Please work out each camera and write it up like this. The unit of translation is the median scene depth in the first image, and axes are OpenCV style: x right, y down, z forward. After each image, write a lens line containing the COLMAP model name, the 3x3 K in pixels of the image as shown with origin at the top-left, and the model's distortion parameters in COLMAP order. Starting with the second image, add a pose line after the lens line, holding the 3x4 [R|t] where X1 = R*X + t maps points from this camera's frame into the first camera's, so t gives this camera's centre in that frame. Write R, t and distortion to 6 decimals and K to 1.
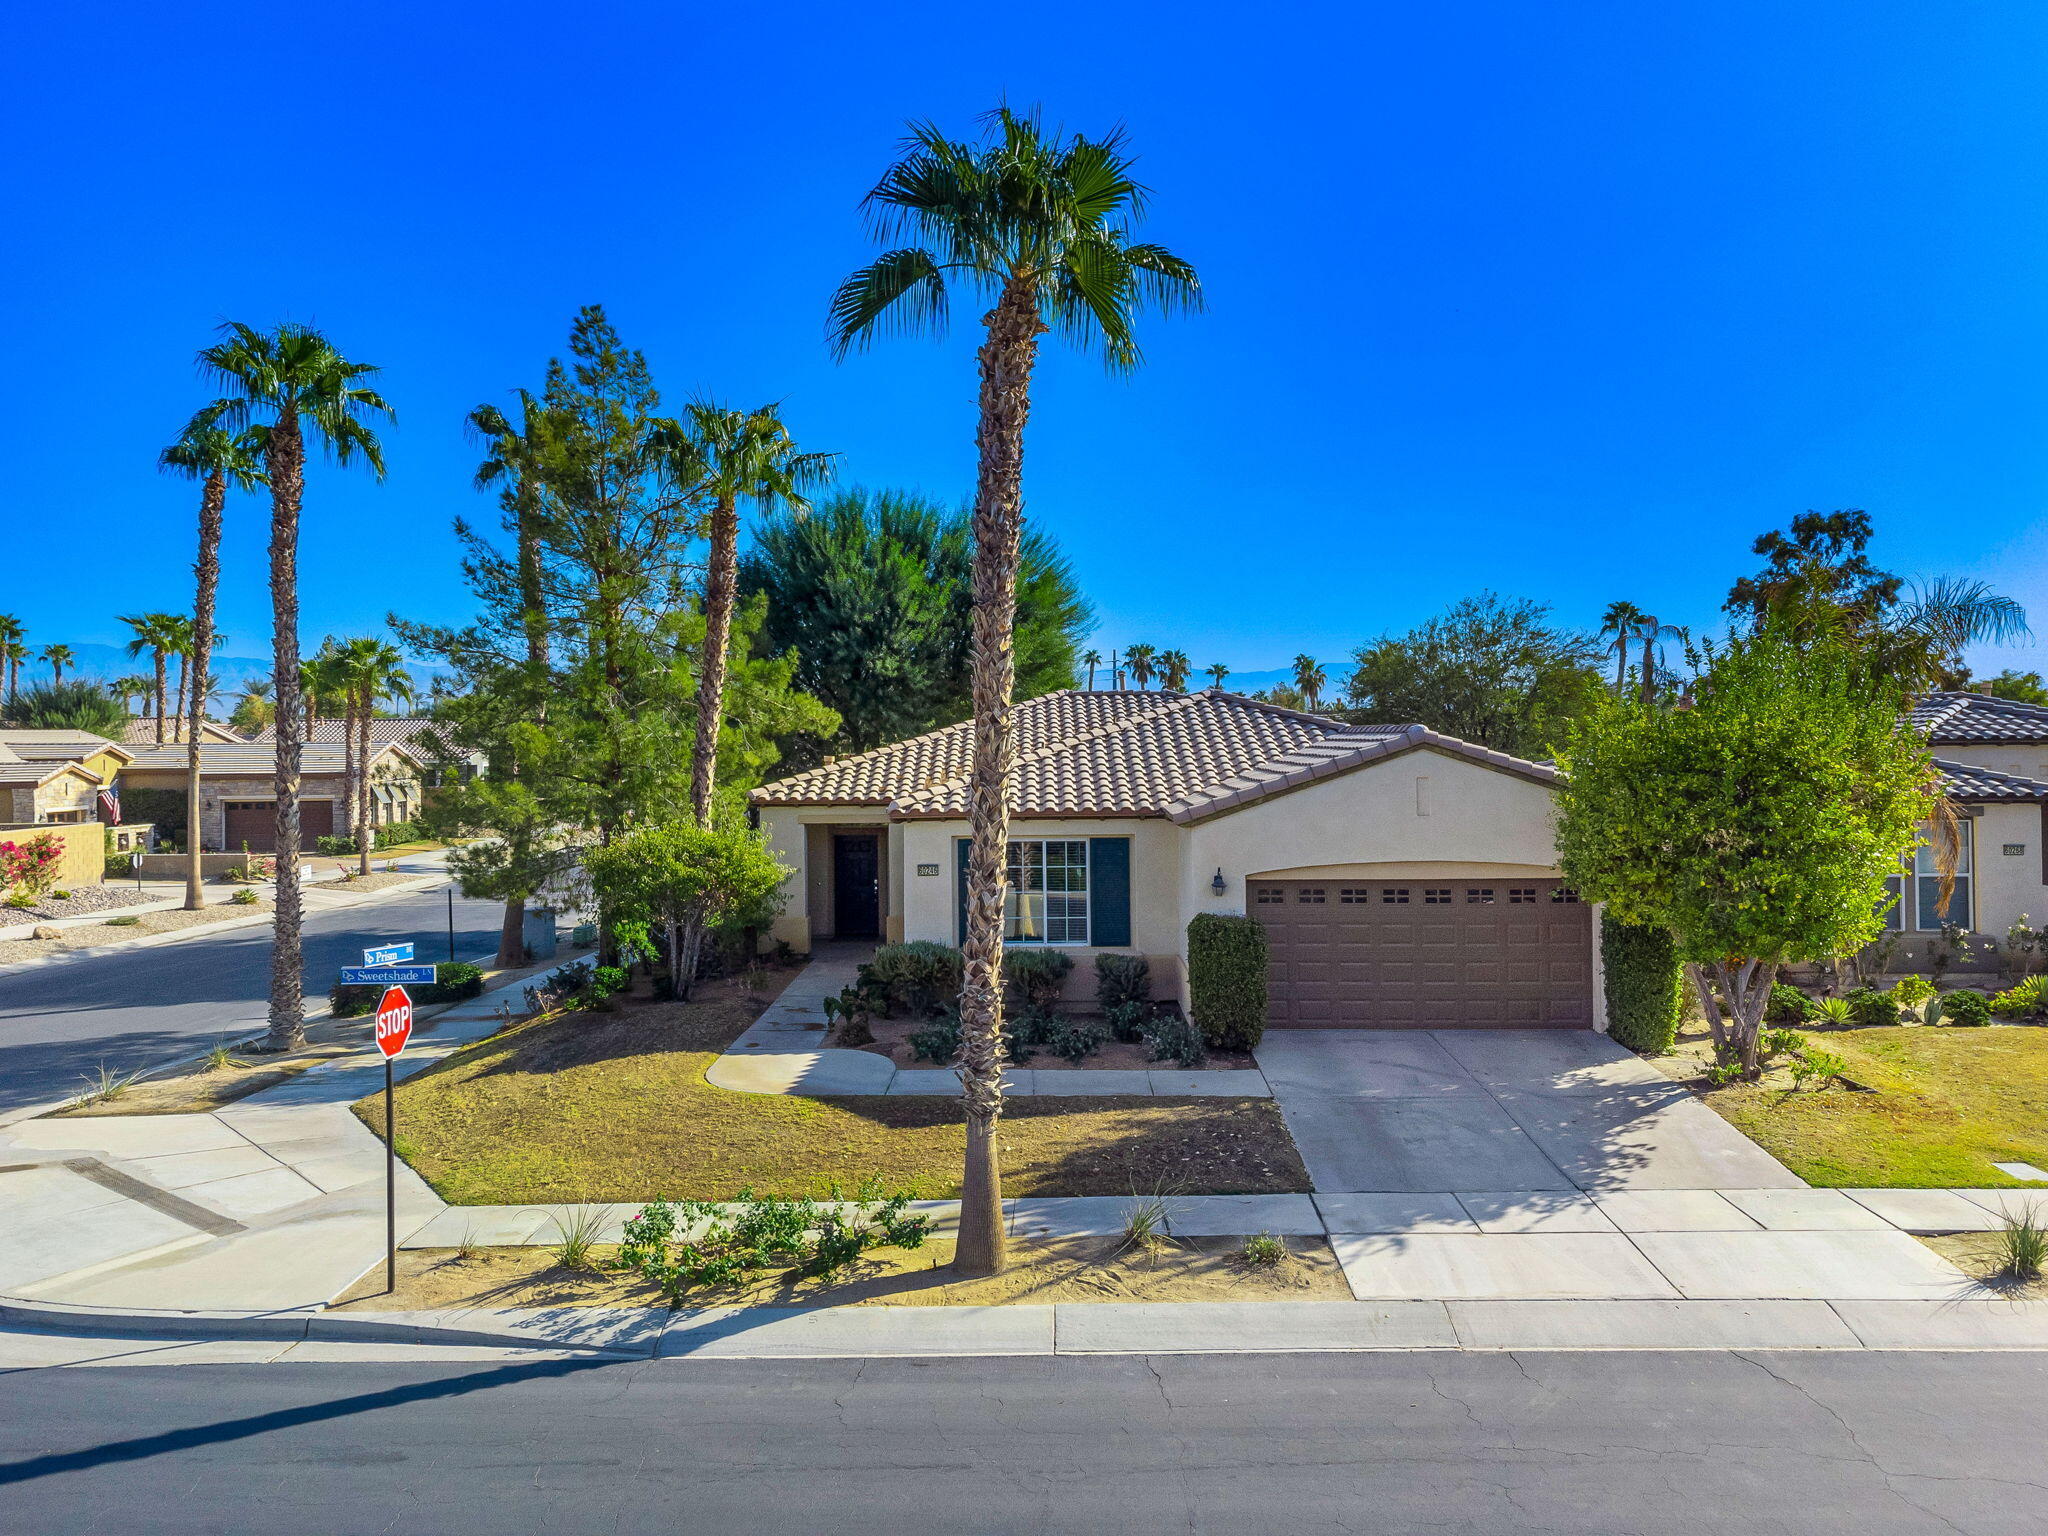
lens RADIAL K [[1563.1, 0, 1017.6], [0, 1563.1, 763.2], [0, 0, 1]] dist [0.057289, 0.003483]
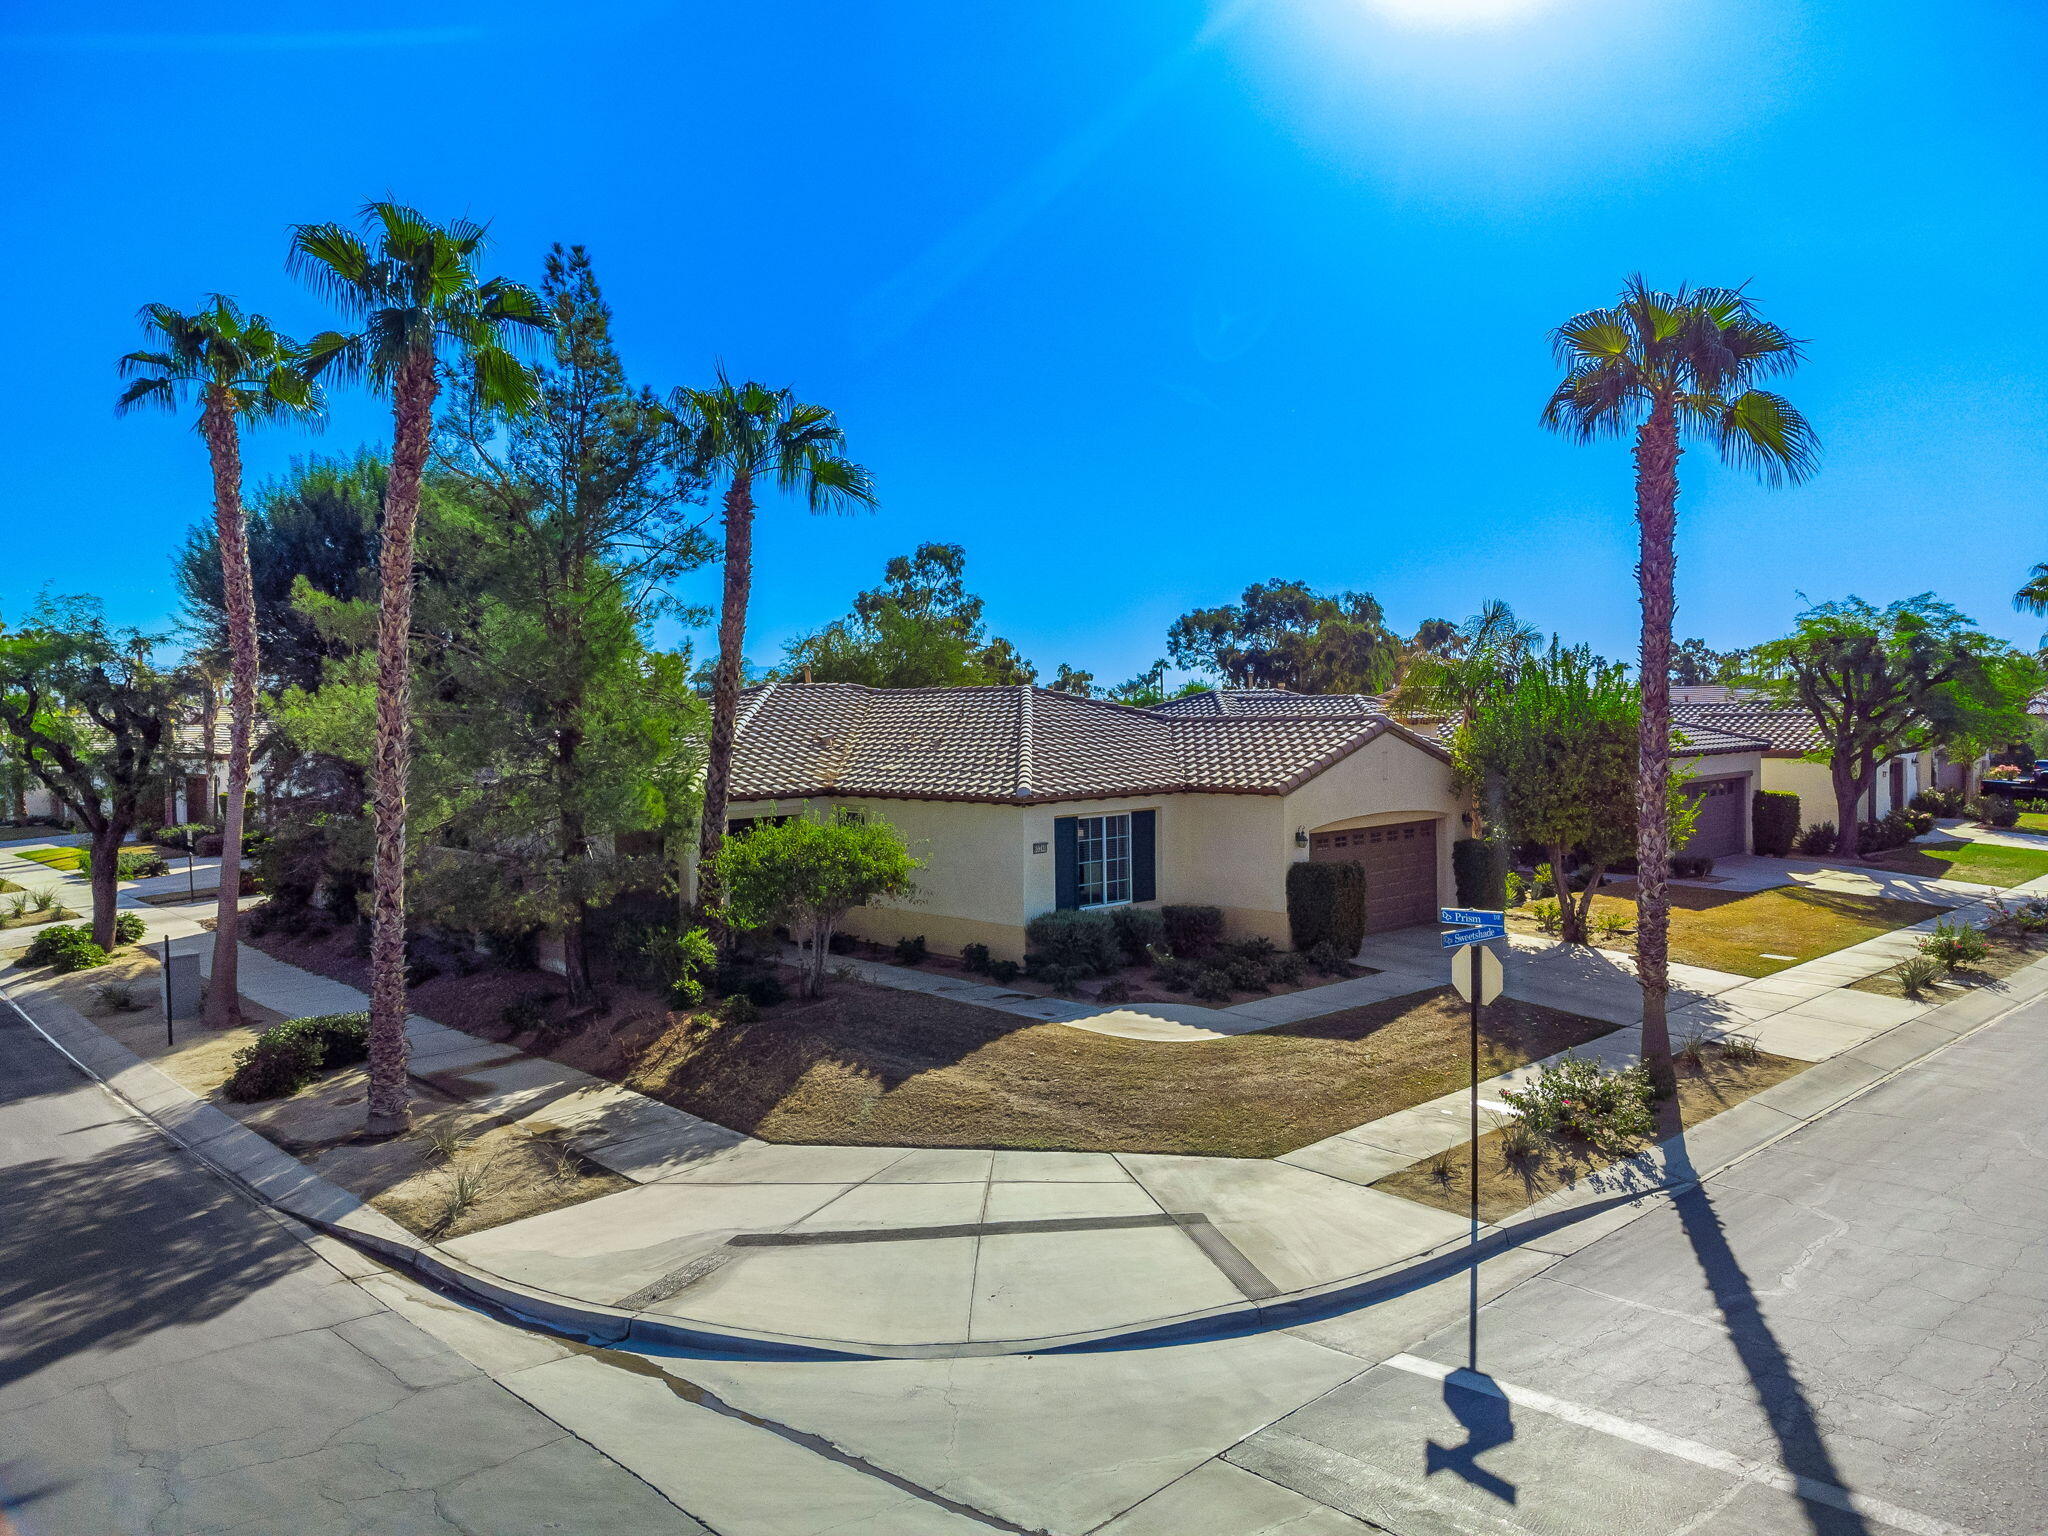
lens RADIAL K [[1563.1, 0, 1015.2], [0, 1563.1, 764.3], [0, 0, 1]] dist [0.057289, 0.003483]
pose [[0.665968, -0.027722, 0.745465, -0.981213], [0.020482, 0.999612, 0.018876, -0.012482], [-0.745699, 0.002698, 0.666277, 0.317517]]
